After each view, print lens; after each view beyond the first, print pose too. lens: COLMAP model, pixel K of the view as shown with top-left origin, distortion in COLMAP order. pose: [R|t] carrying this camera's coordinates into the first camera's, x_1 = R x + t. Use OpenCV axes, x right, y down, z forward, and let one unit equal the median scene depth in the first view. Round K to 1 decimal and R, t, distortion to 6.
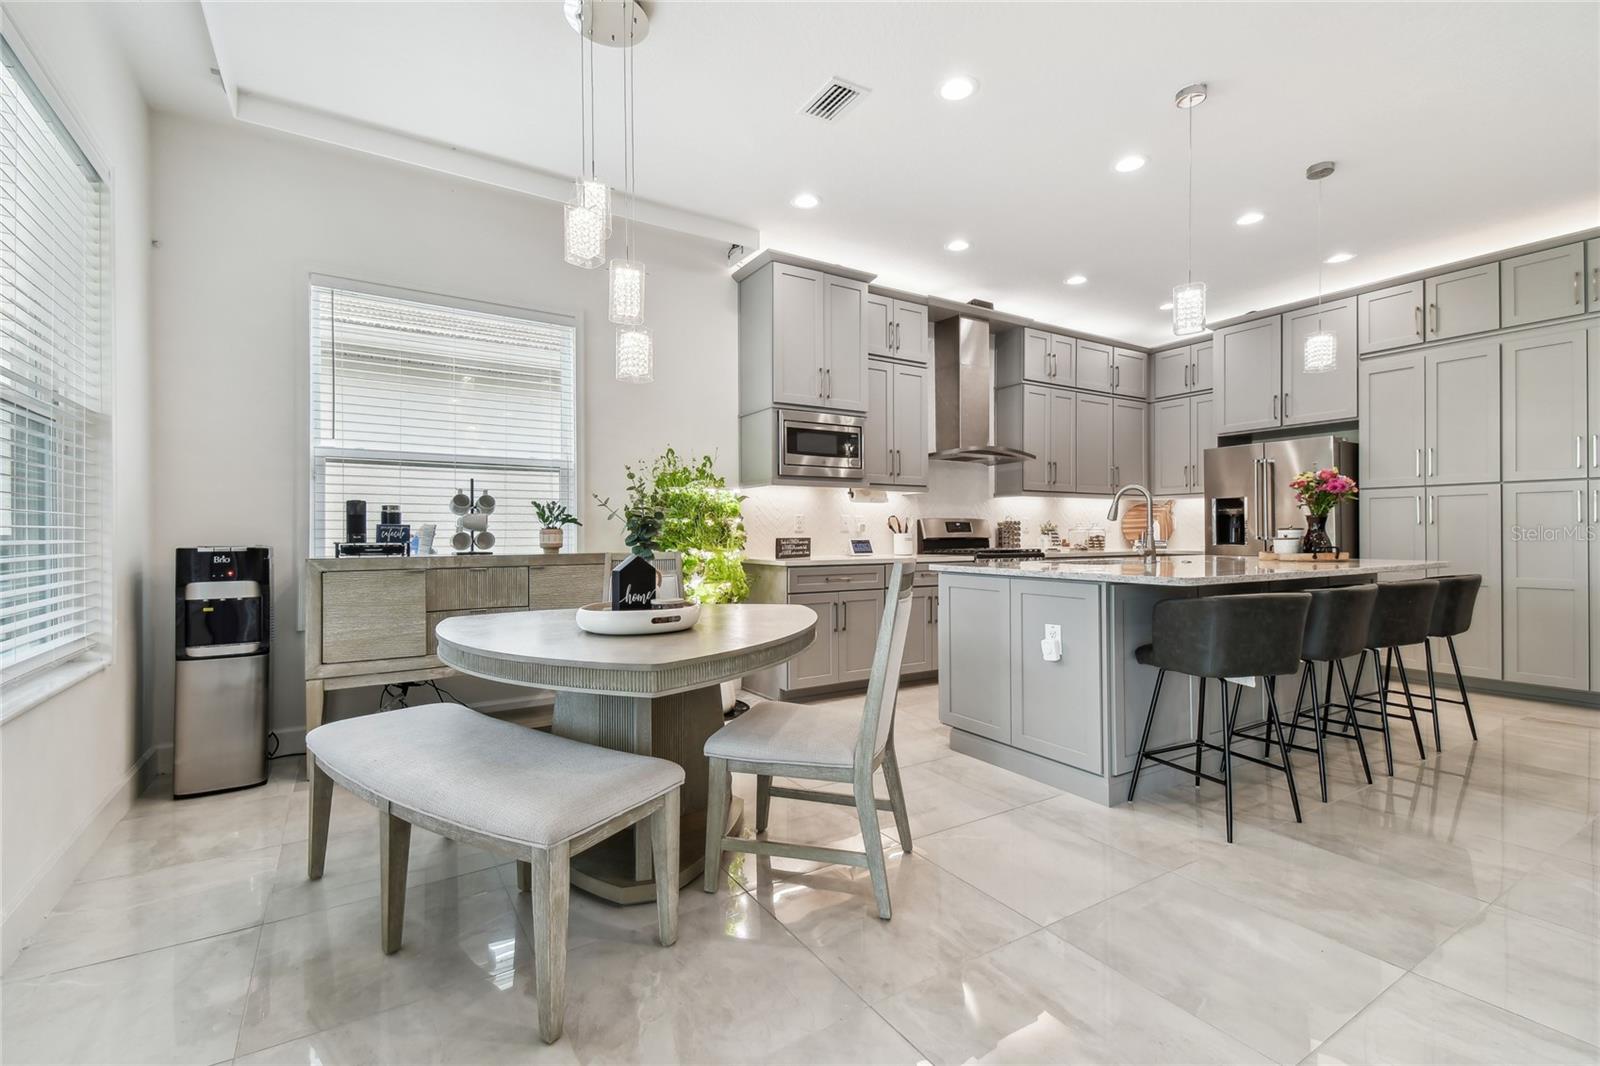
lens RADIAL K [[702.3, 0, 800.0], [0, 702.3, 533.0], [0, 0, 1]] dist [0.052458, -0.025722]
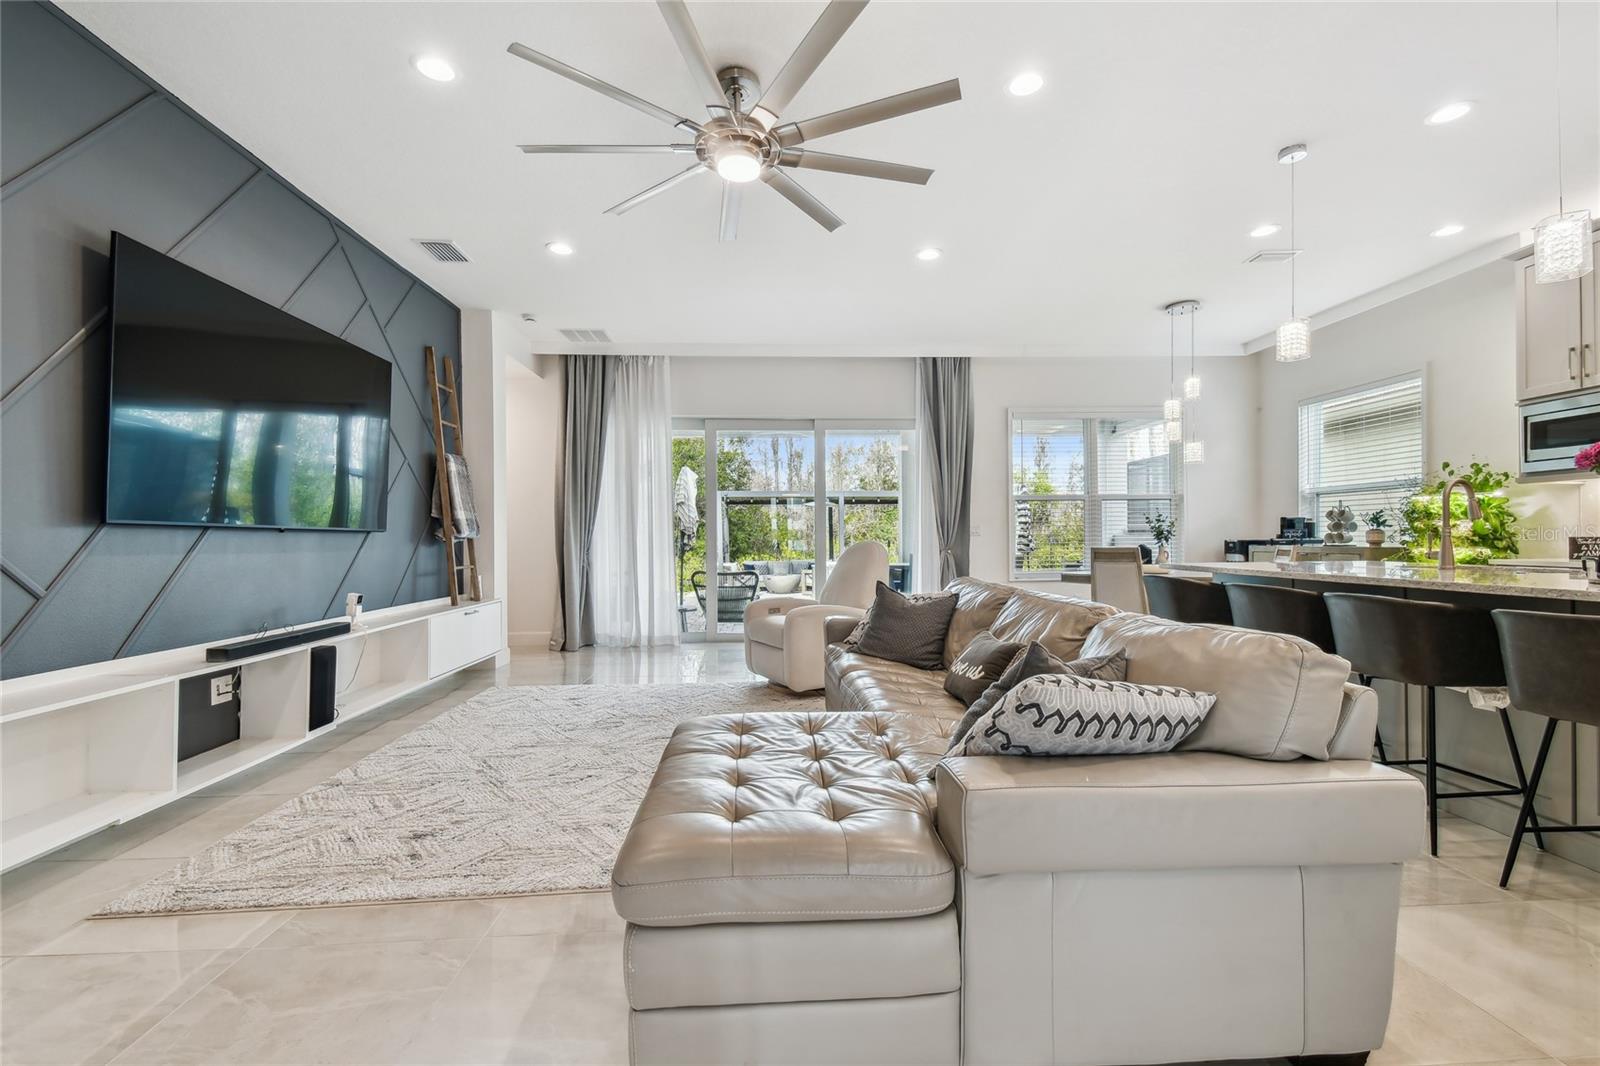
lens RADIAL K [[698.3, 0, 802.5], [0, 698.3, 535.5], [0, 0, 1]] dist [0.051695, -0.025472]
pose [[-0.490716, 0.003791, -0.871312, 1.265284], [0.010514, 0.999943, -0.001571, -0.004130], [0.871256, -0.009931, -0.490728, 0.577530]]
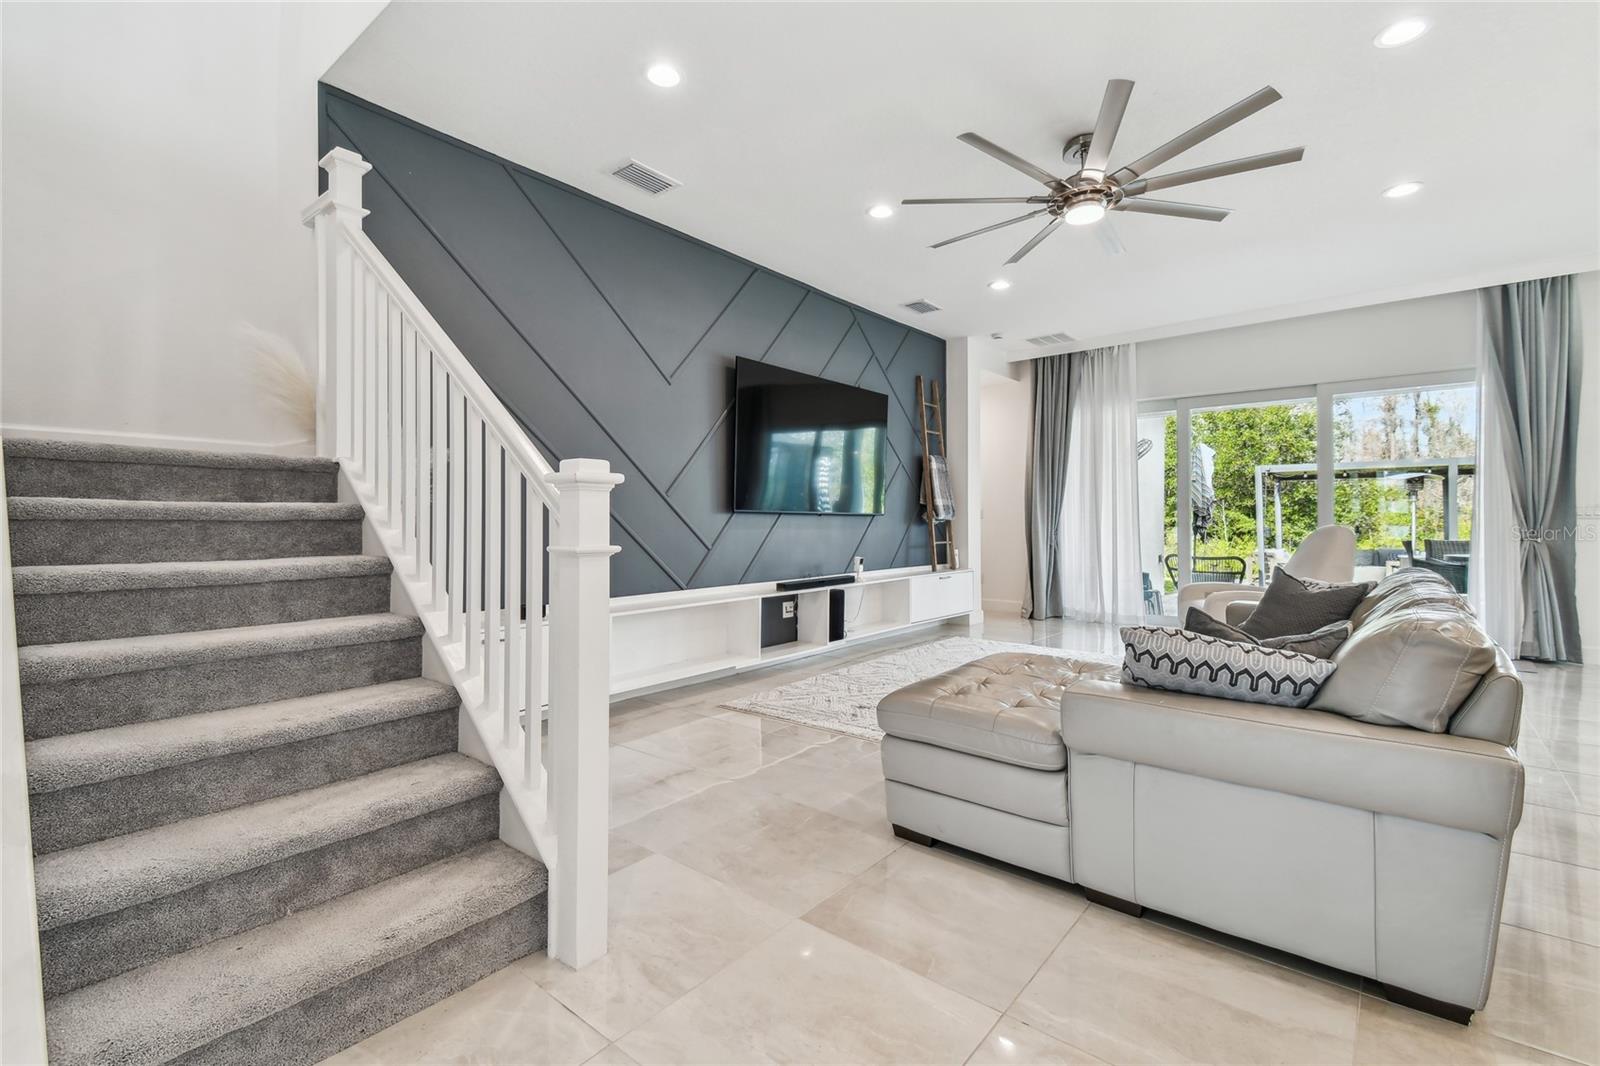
lens RADIAL K [[700.4, 0, 802.3], [0, 700.4, 517.9], [0, 0, 1]] dist [0.051596, -0.026881]
pose [[-0.951487, 0.003533, -0.307668, 1.268150], [0.005538, 0.999969, -0.005645, -0.004738], [0.307638, -0.007075, -0.951477, 0.845140]]
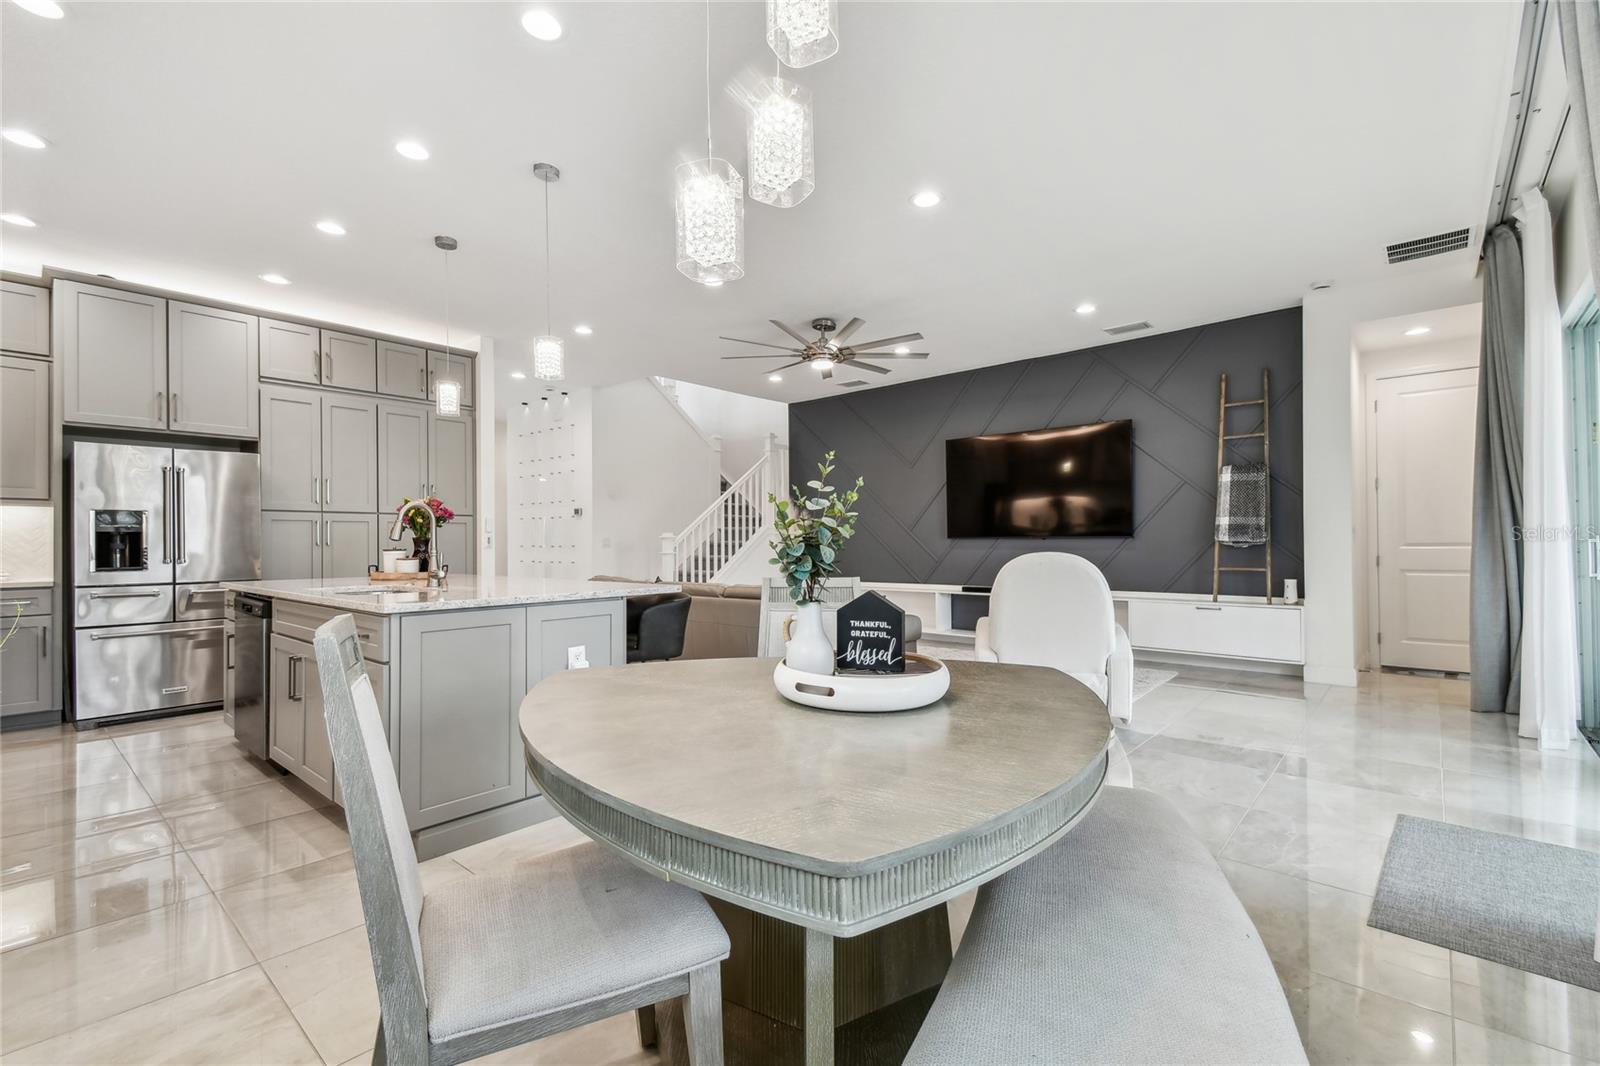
lens RADIAL K [[698.3, 0, 802.5], [0, 698.3, 535.5], [0, 0, 1]] dist [0.051695, -0.025472]
pose [[-0.286181, 0.016555, 0.958033, -0.429516], [0.007405, 0.999859, -0.015066, -0.005848], [-0.958147, 0.002783, -0.286263, 0.618117]]
